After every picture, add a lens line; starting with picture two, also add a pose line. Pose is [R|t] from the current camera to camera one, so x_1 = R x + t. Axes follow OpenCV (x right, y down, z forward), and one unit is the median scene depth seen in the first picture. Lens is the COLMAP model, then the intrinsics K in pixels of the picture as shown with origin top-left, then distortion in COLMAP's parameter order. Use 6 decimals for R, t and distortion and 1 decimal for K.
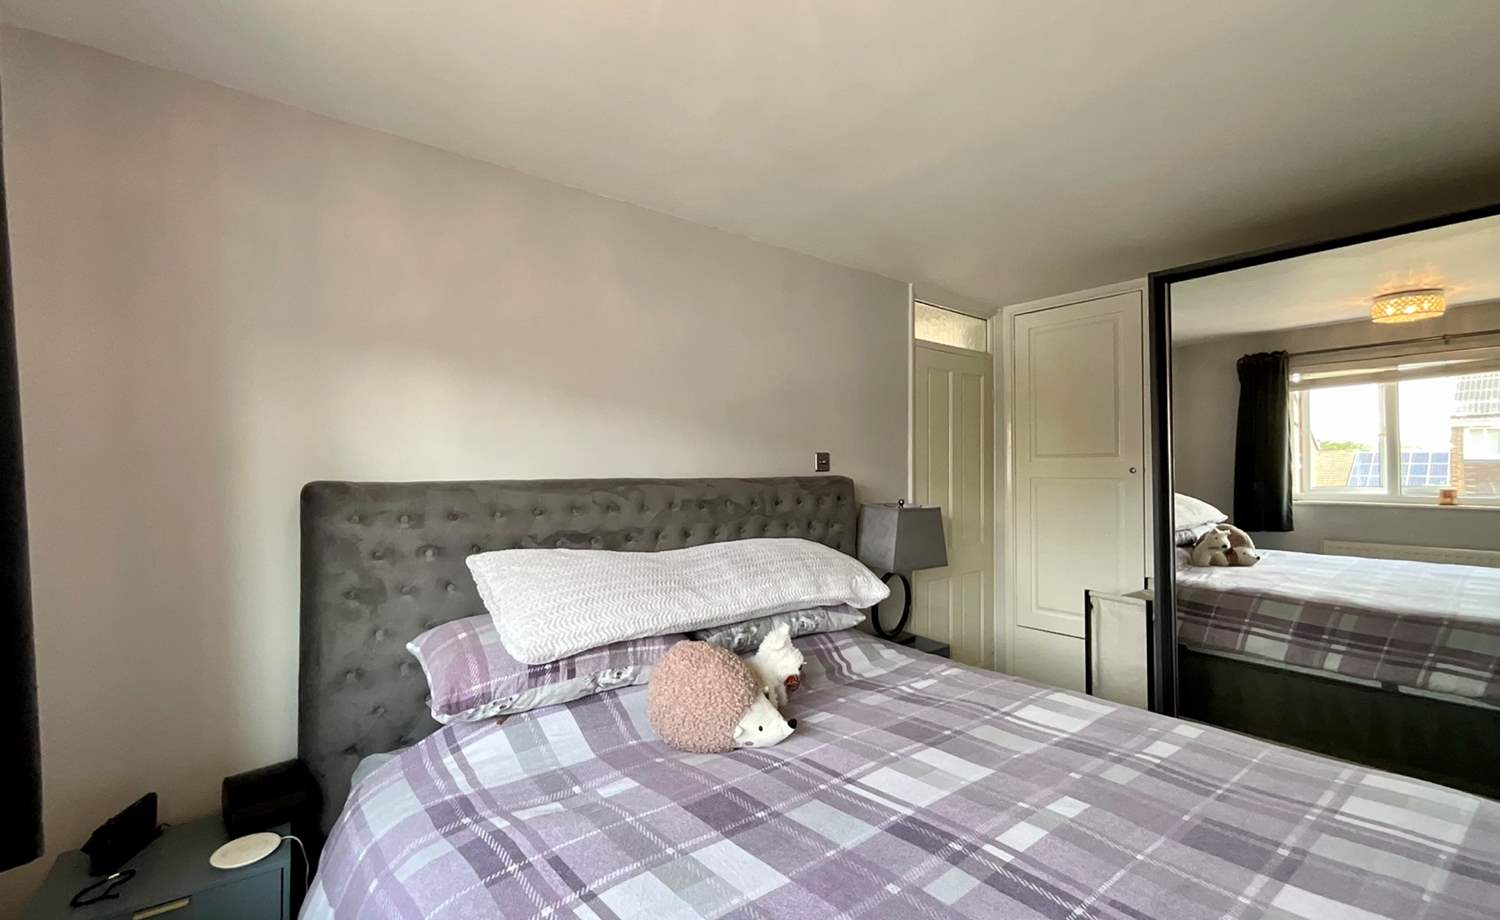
lens RADIAL K [[618.0, 0, 757.2], [0, 618.0, 463.0], [0, 0, 1]] dist [-0.002154, 0.000373]
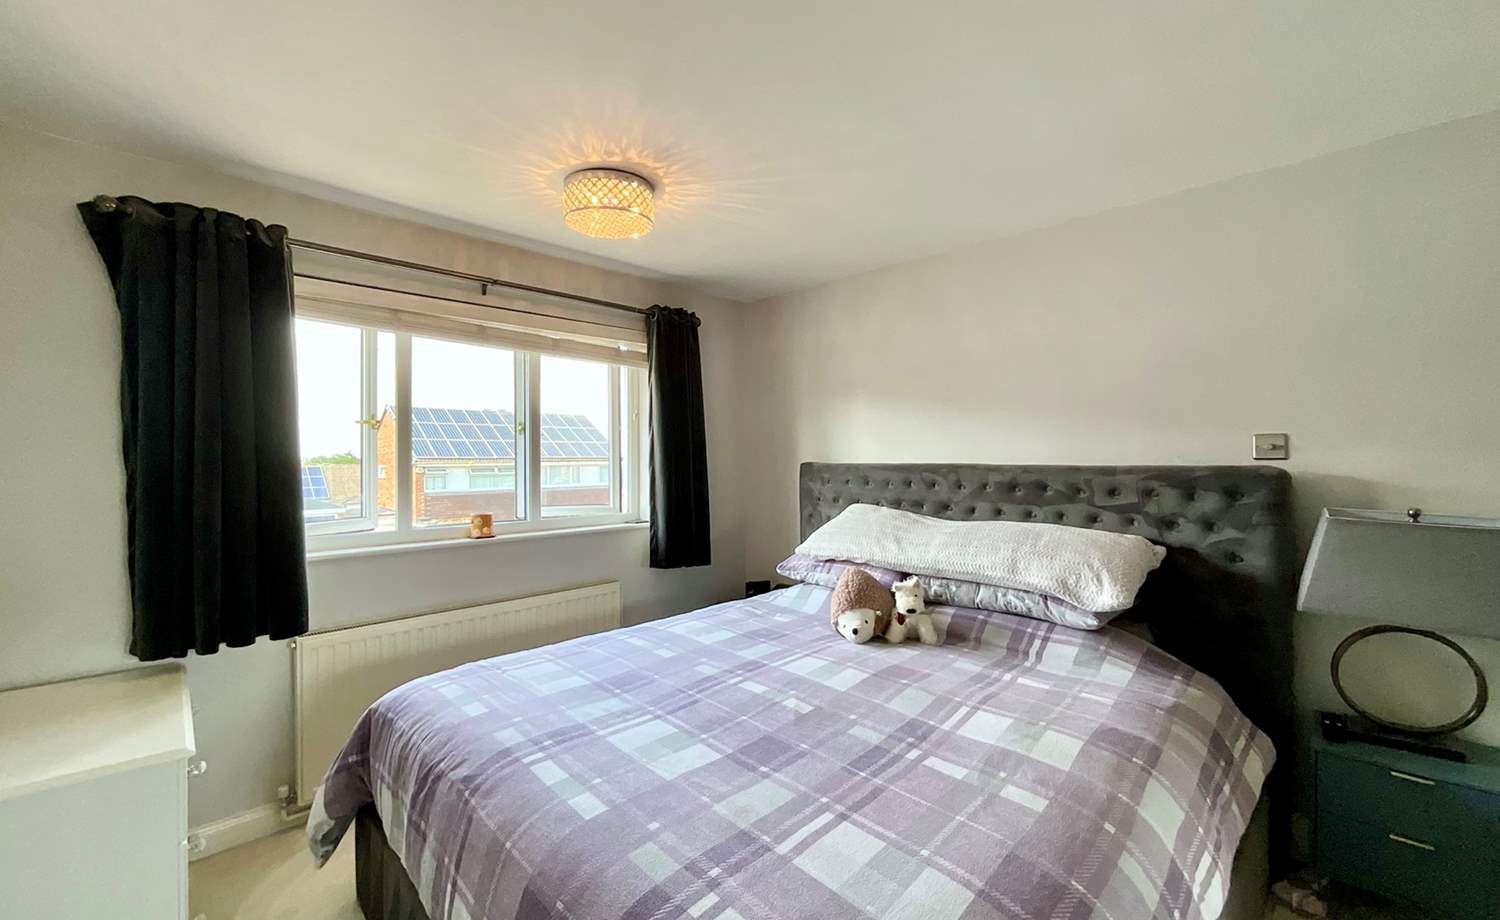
lens RADIAL K [[593.0, 0, 750.0], [0, 593.0, 460.0], [0, 0, 1]] dist [0.001967, 0.000293]
pose [[0.130398, 0.010795, -0.991403, 1.228033], [0.011273, 0.999860, 0.012370, -0.004517], [0.991398, -0.012789, 0.130258, 0.498611]]
